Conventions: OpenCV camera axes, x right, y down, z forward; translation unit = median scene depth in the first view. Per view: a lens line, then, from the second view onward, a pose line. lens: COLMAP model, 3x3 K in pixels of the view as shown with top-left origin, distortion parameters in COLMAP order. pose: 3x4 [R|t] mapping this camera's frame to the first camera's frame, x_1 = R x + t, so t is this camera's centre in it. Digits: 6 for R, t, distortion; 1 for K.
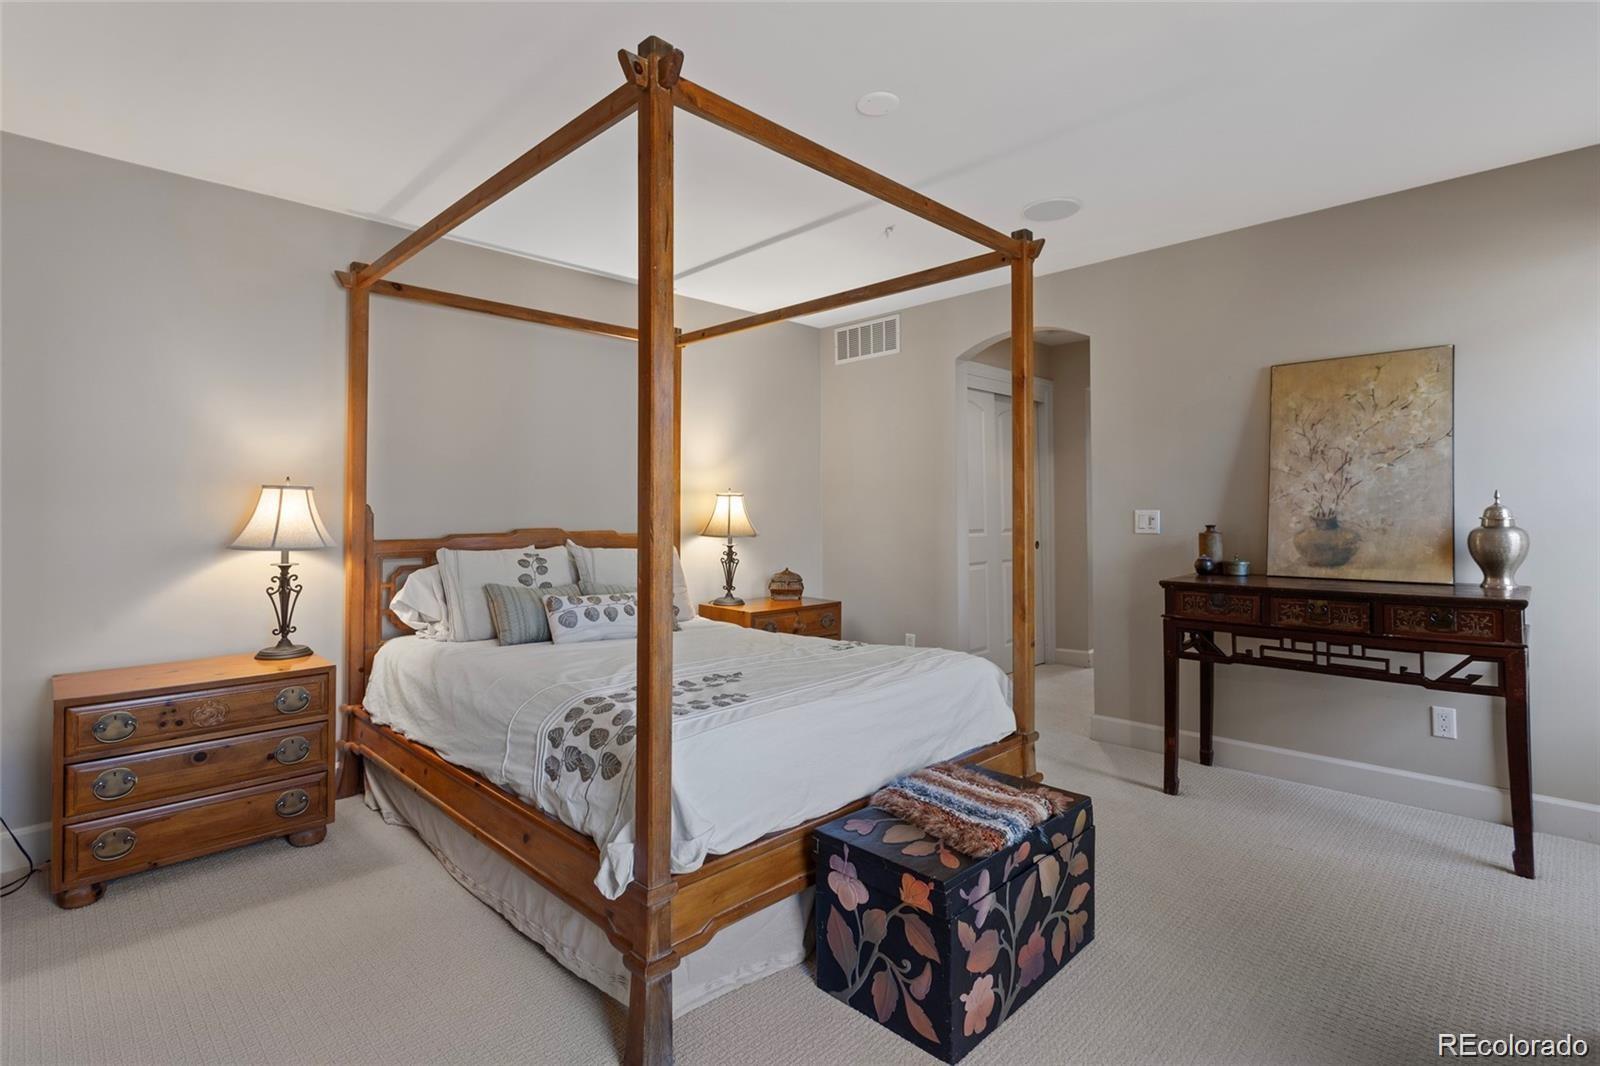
lens RADIAL K [[755.6, 0, 808.7], [0, 755.6, 508.3], [0, 0, 1]] dist [0.012619, 0.000079]
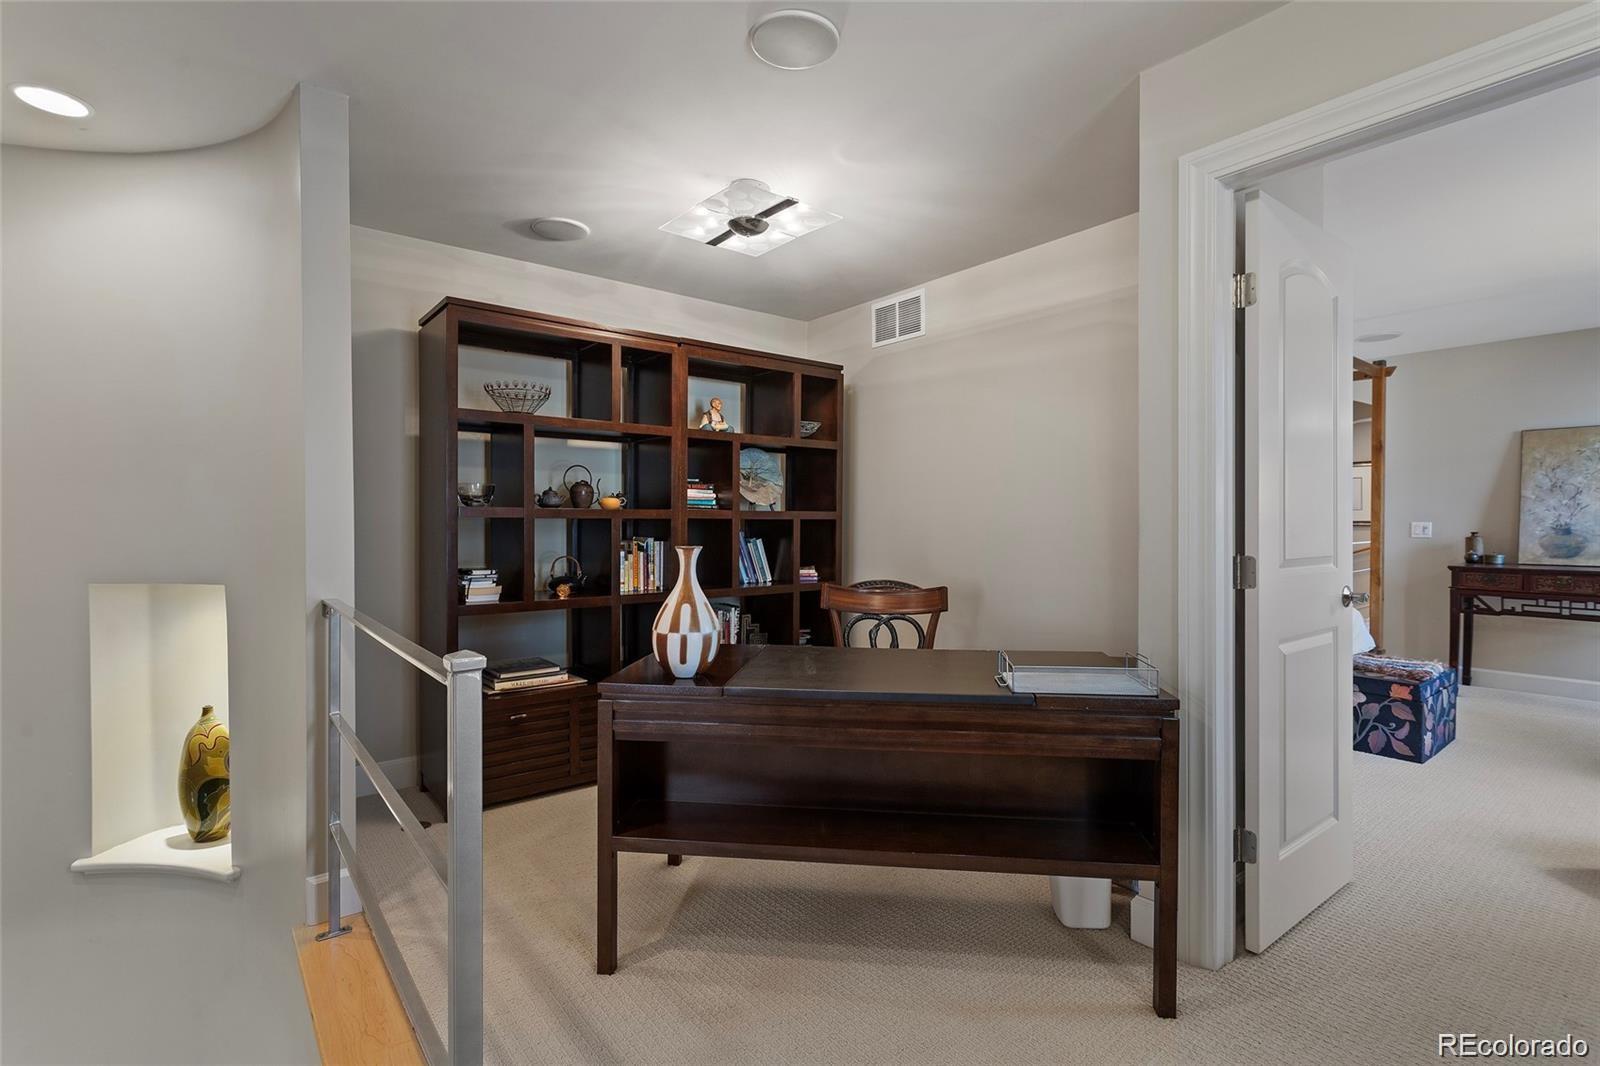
lens RADIAL K [[755.6, 0, 796.3], [0, 755.6, 531.5], [0, 0, 1]] dist [0.012619, 0.000079]
pose [[0.994924, 0.006000, -0.100446, -0.788140], [-0.004026, 0.999795, 0.019850, -0.005149], [0.100544, -0.019345, 0.994744, -0.791861]]
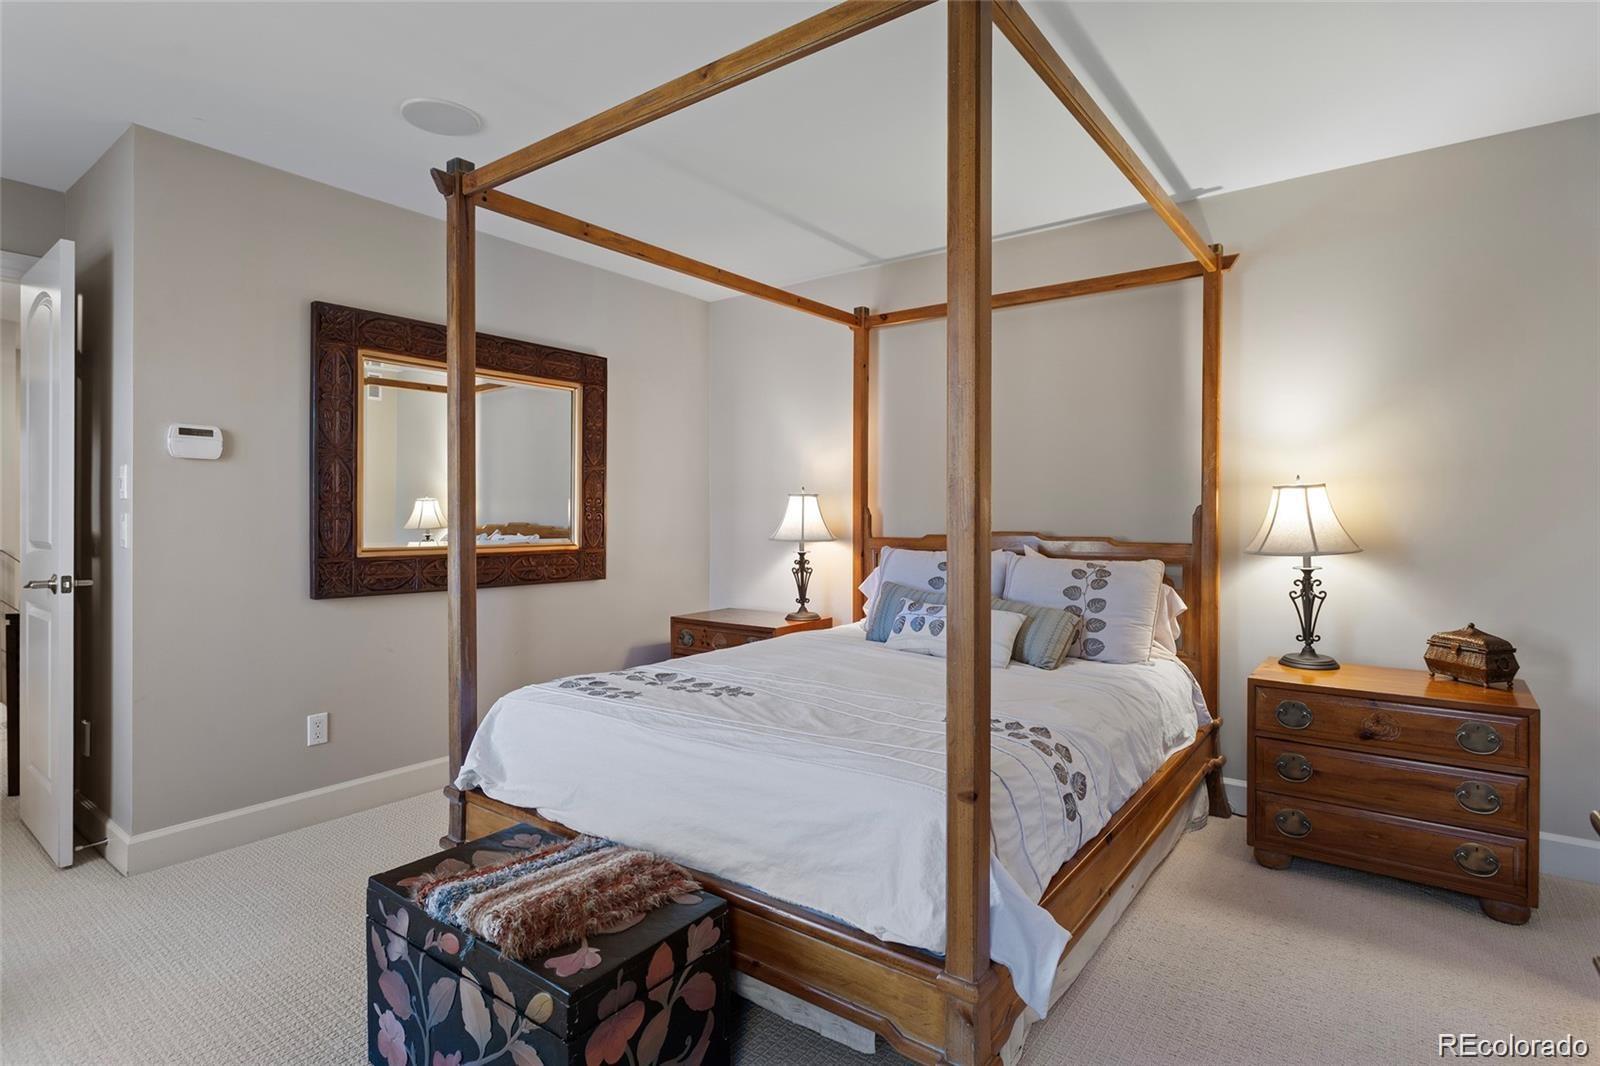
lens RADIAL K [[804.9, 0, 794.4], [0, 804.9, 521.8], [0, 0, 1]] dist [-0.001382, -0.000361]
pose [[0.128173, 0.008909, -0.991712, 1.520141], [0.007583, 0.999922, 0.009963, 0.010890], [0.991723, -0.008797, 0.128096, 1.669440]]
